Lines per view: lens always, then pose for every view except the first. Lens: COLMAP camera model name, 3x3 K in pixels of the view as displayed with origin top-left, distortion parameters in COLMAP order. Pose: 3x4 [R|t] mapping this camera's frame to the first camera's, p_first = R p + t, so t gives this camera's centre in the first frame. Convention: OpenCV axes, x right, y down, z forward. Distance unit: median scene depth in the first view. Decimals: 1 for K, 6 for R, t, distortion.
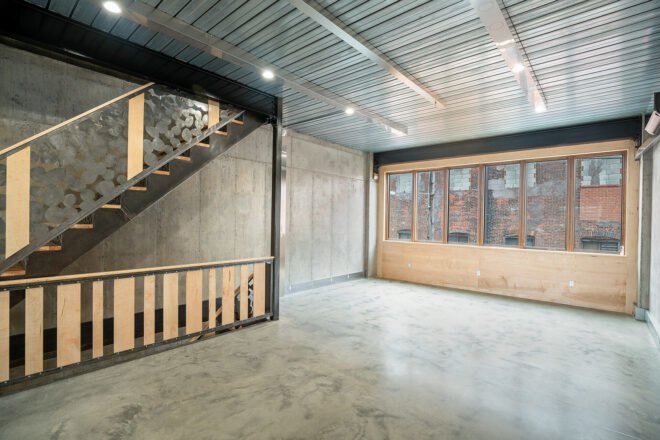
lens RADIAL K [[313.2, 0, 337.0], [0, 313.2, 221.2], [0, 0, 1]] dist [-0.016614, 0.000144]
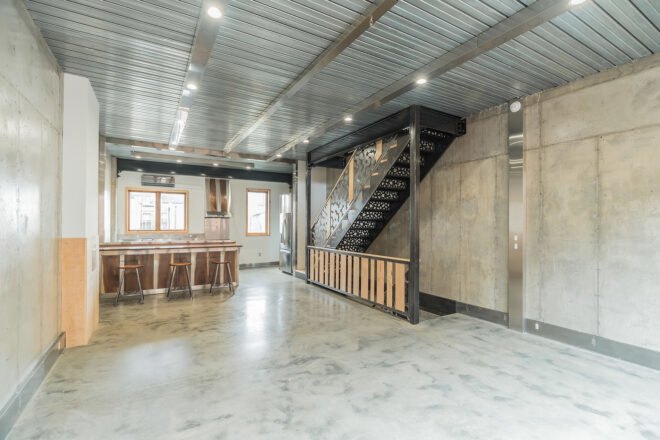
lens RADIAL K [[313.2, 0, 337.0], [0, 313.2, 221.2], [0, 0, 1]] dist [-0.016614, 0.000144]
pose [[-0.326131, -0.033867, -0.944718, 0.888670], [-0.017101, 0.999406, -0.029925, 0.021438], [0.945170, 0.006396, -0.326517, 1.150883]]
